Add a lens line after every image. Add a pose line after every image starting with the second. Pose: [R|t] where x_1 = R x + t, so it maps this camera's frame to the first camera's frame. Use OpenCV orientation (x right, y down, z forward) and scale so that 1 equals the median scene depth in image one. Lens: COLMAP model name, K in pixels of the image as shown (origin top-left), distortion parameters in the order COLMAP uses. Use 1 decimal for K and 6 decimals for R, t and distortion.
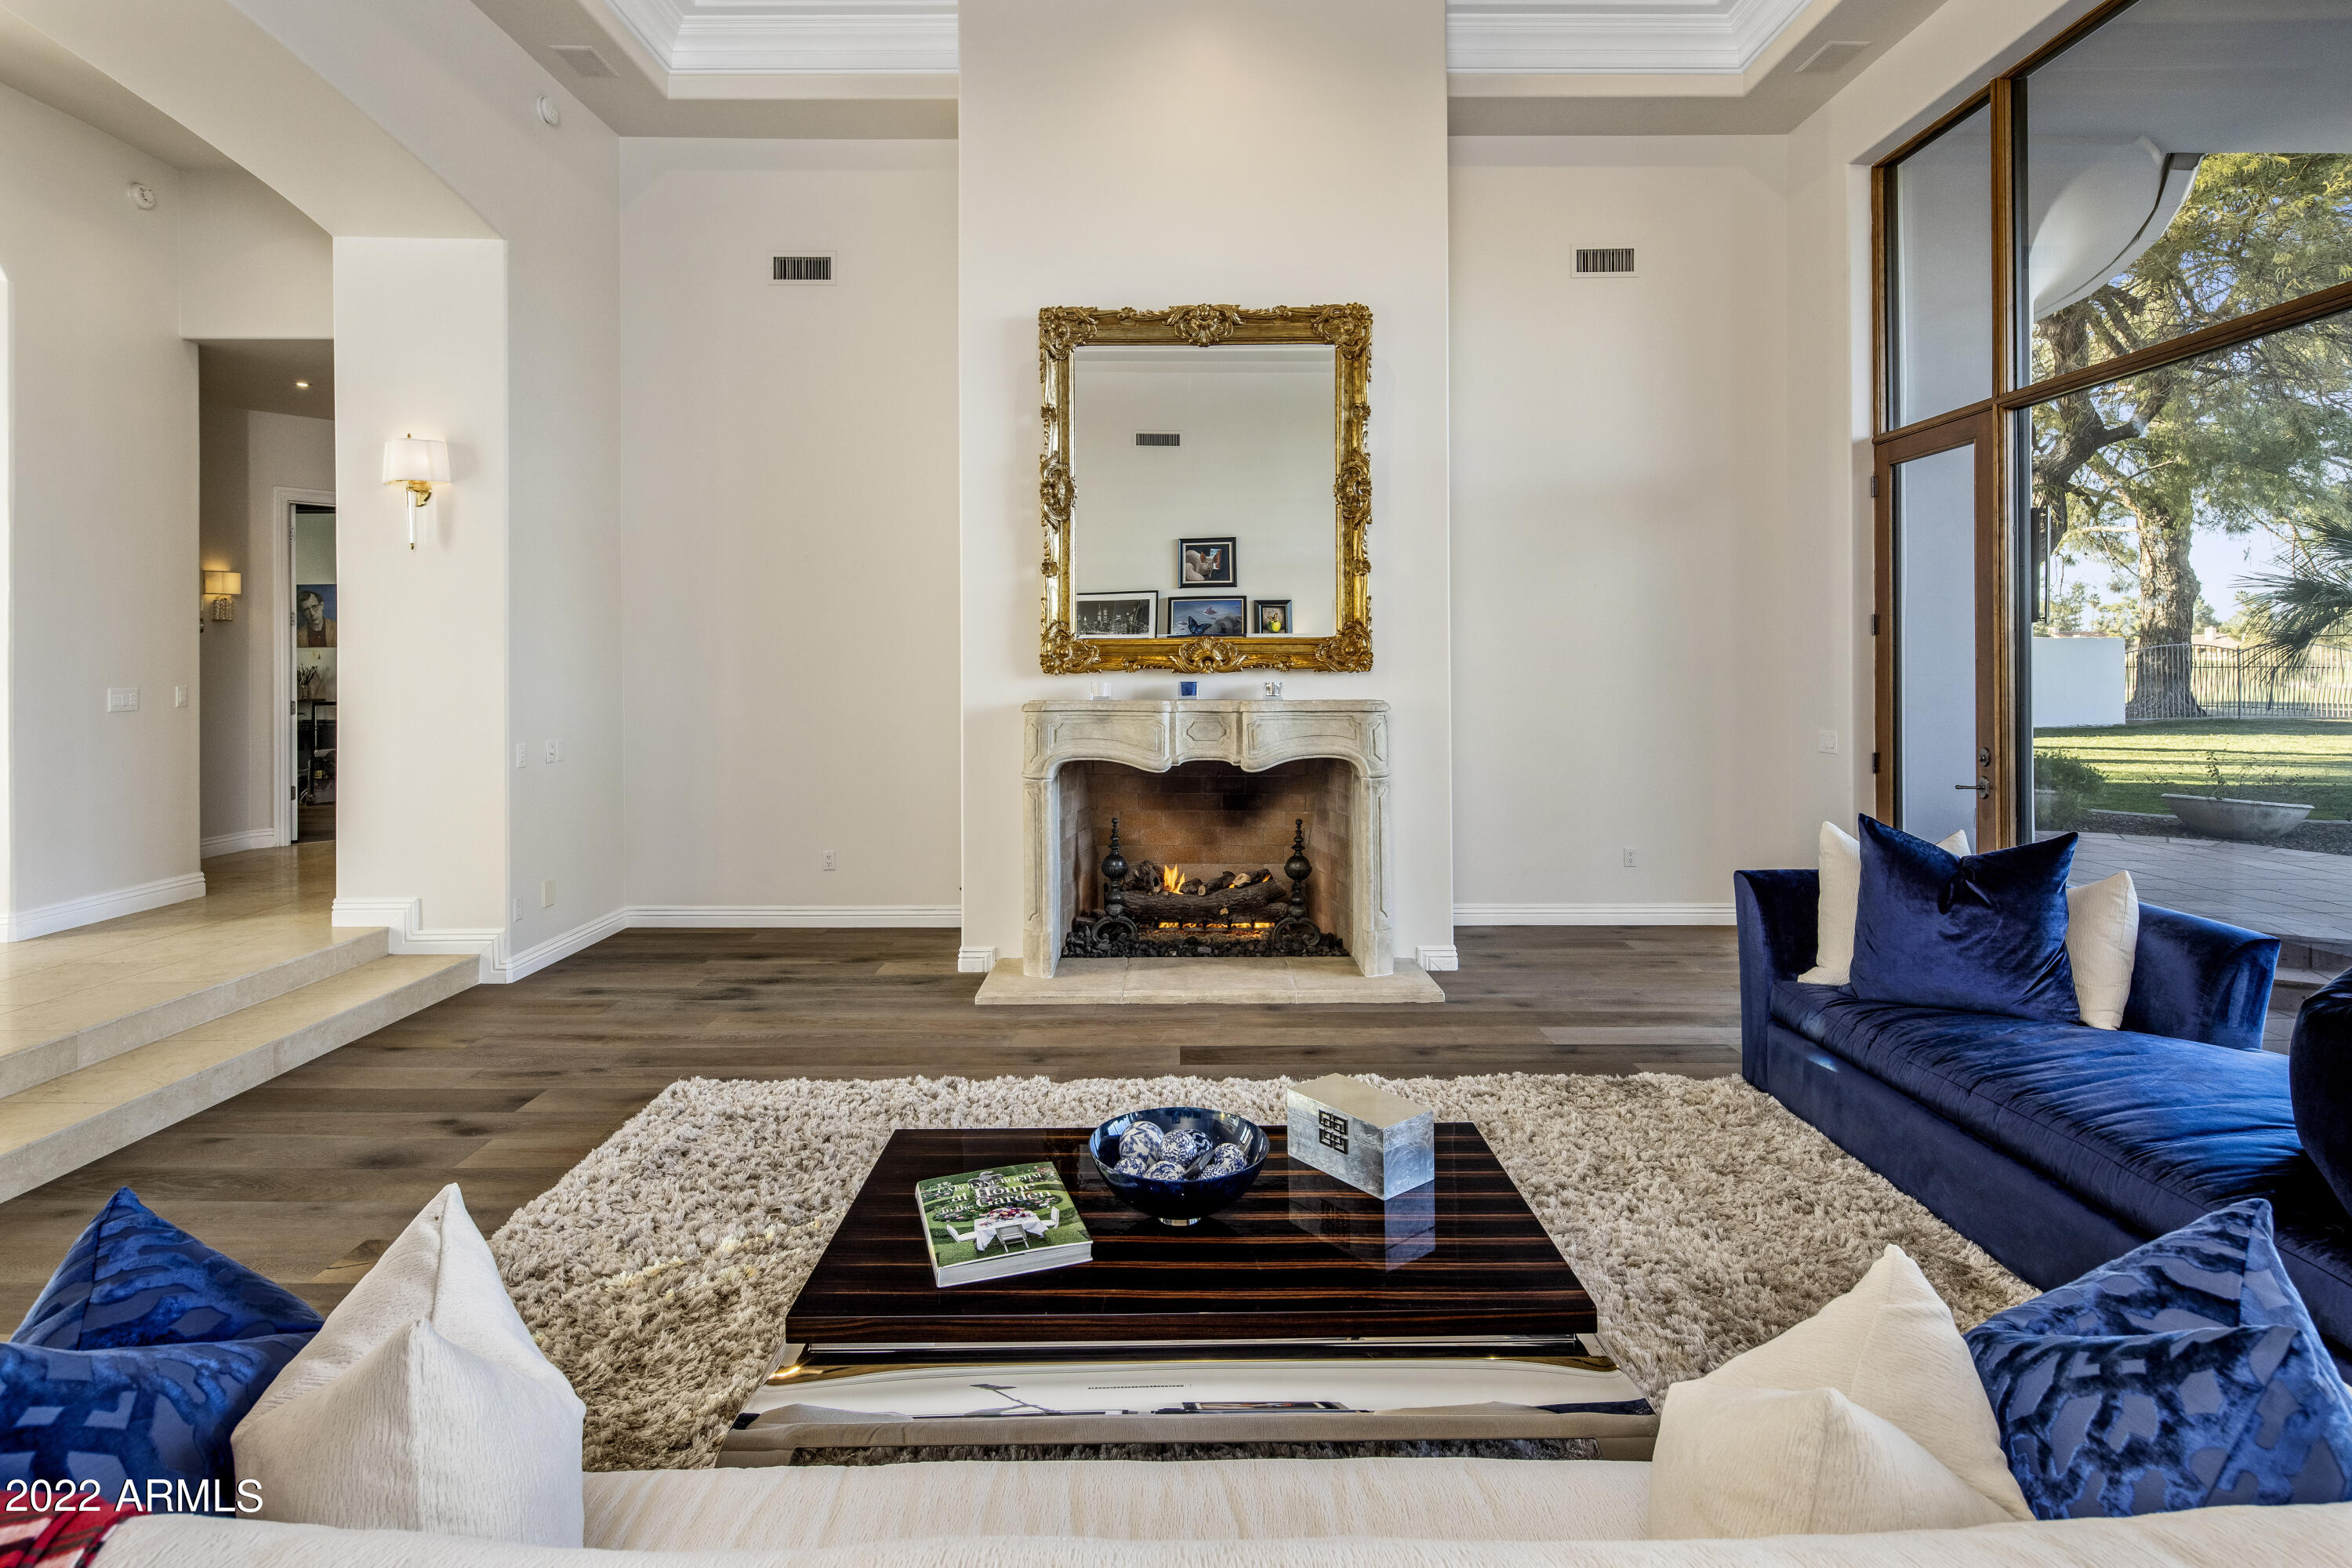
lens RADIAL K [[1140.0, 0, 1180.4], [0, 1140.0, 660.8], [0, 0, 1]] dist [-0.005286, -0.000566]
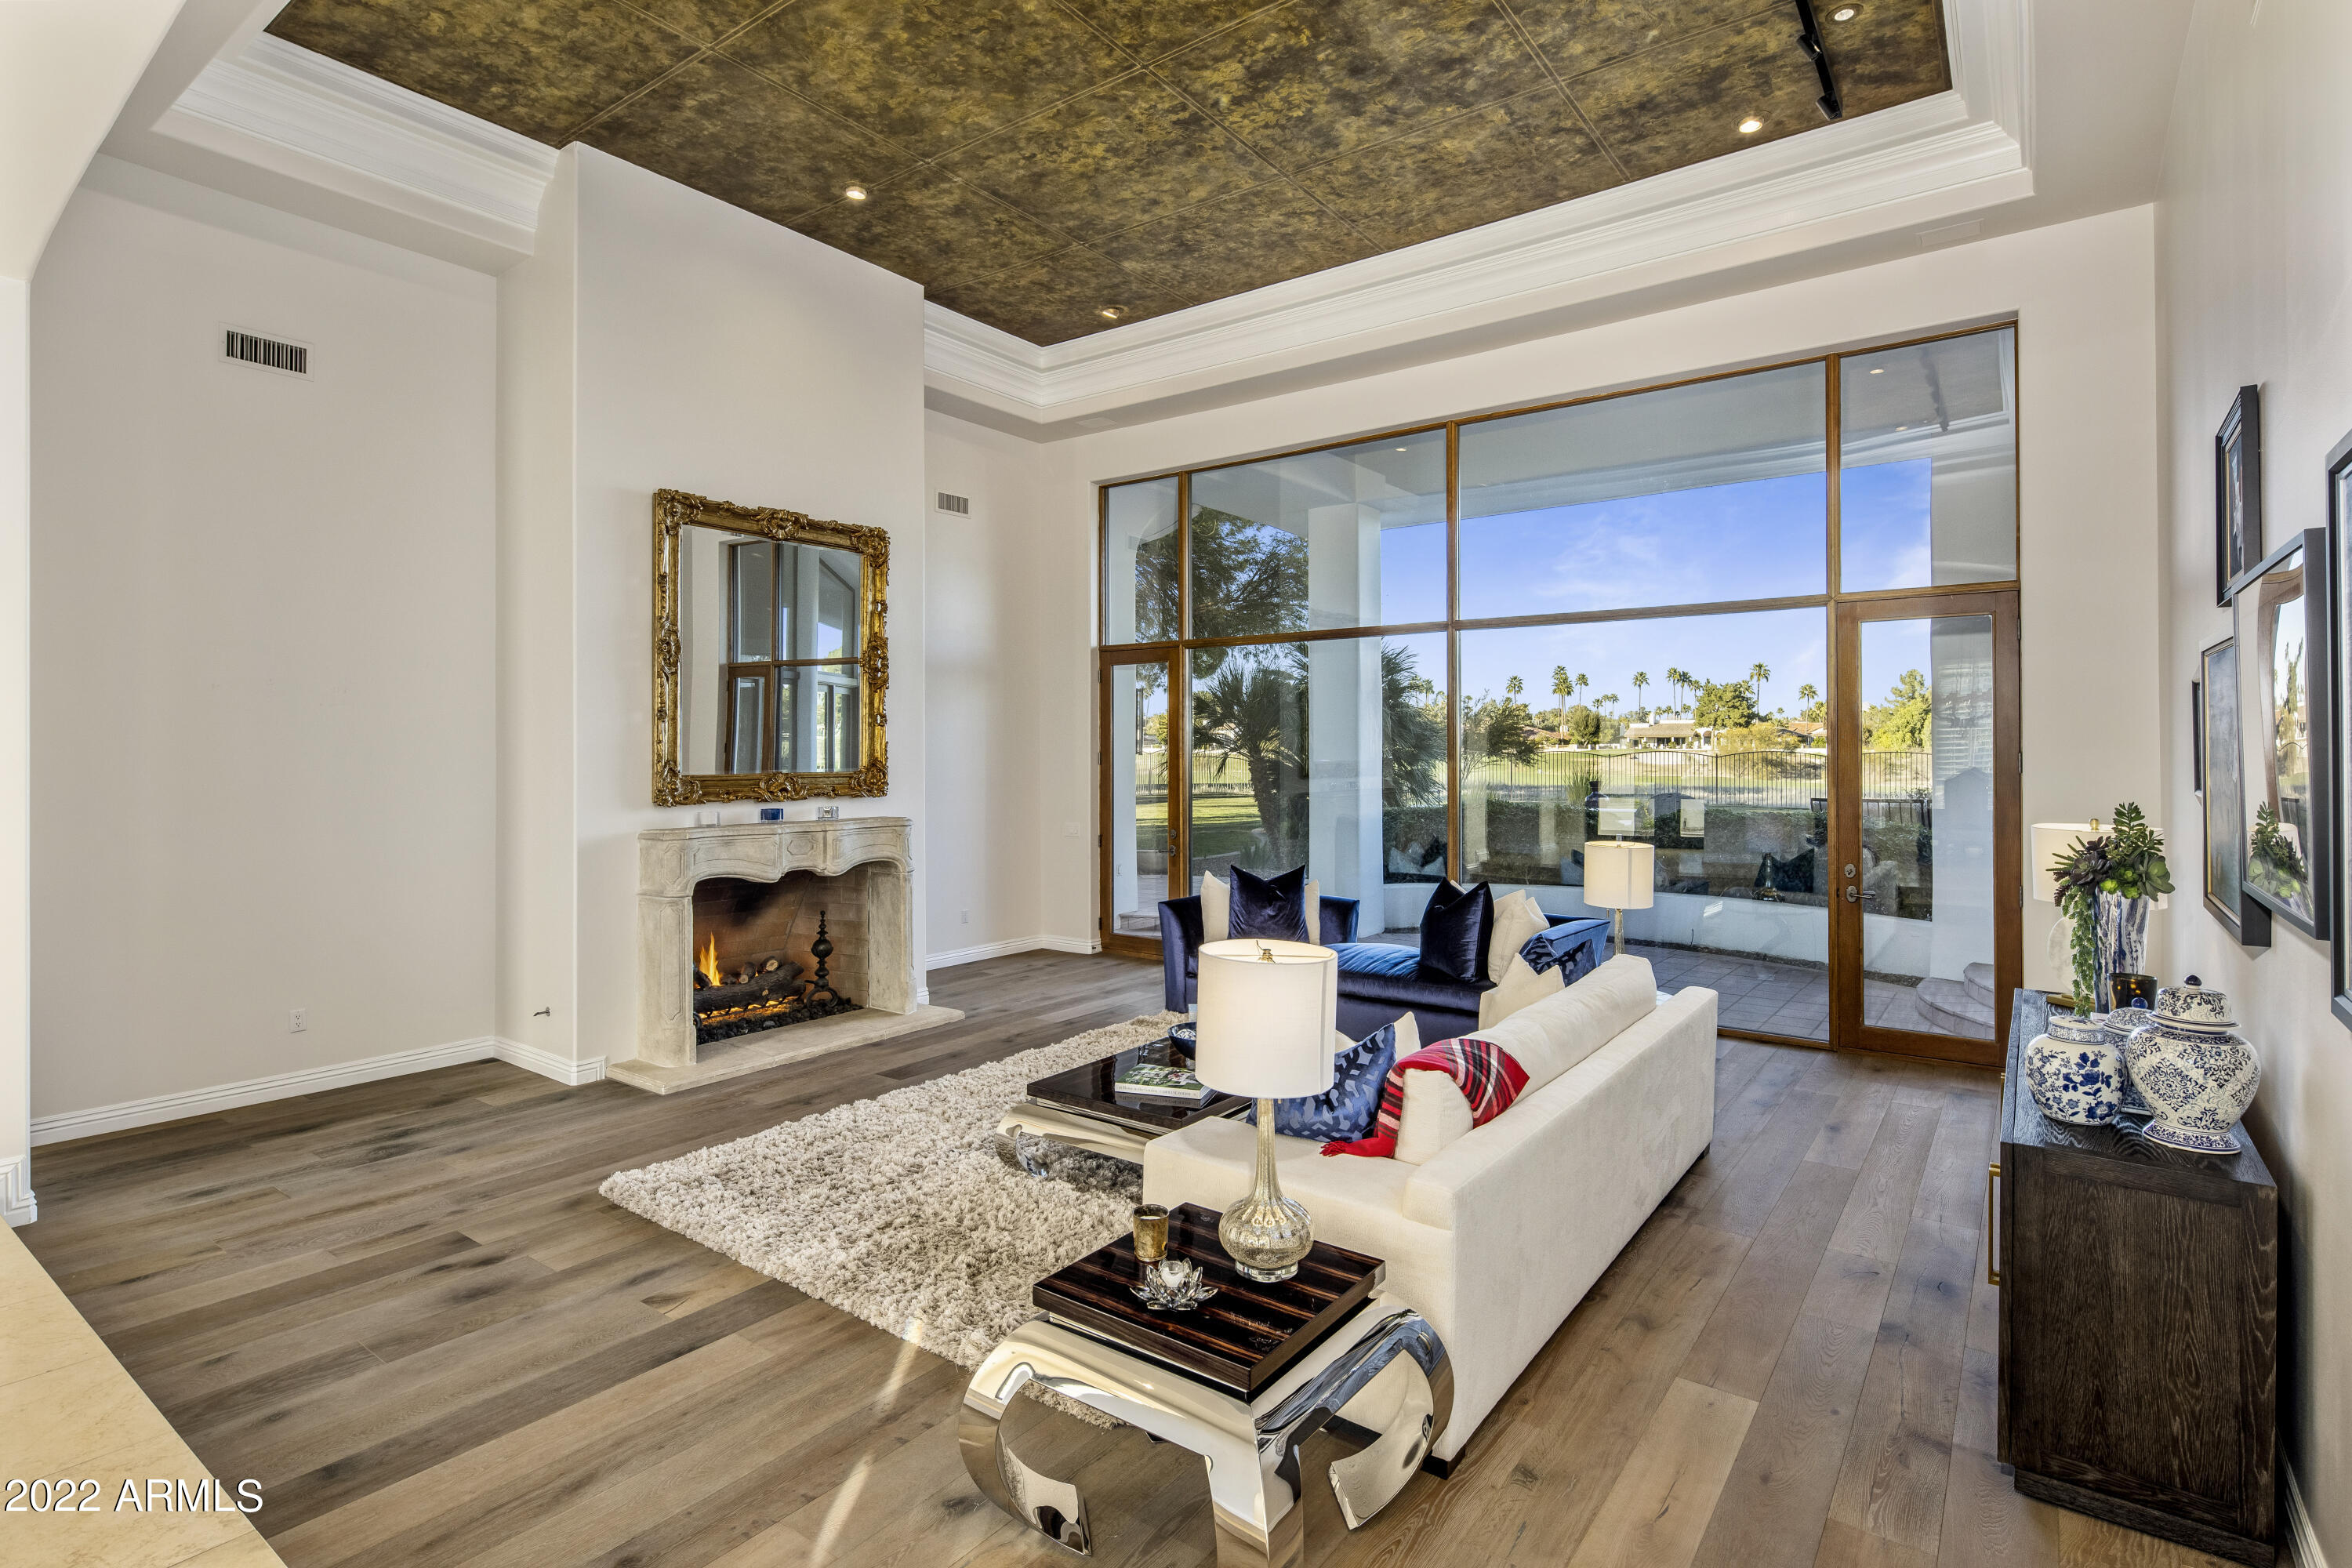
lens RADIAL K [[1136.1, 0, 1171.0], [0, 1136.1, 744.4], [0, 0, 1]] dist [-0.001150, -0.000515]
pose [[0.606255, 0.008271, 0.795228, -0.715071], [-0.002131, 0.999959, -0.008775, -0.041811], [-0.795268, 0.003625, 0.606247, -0.104063]]
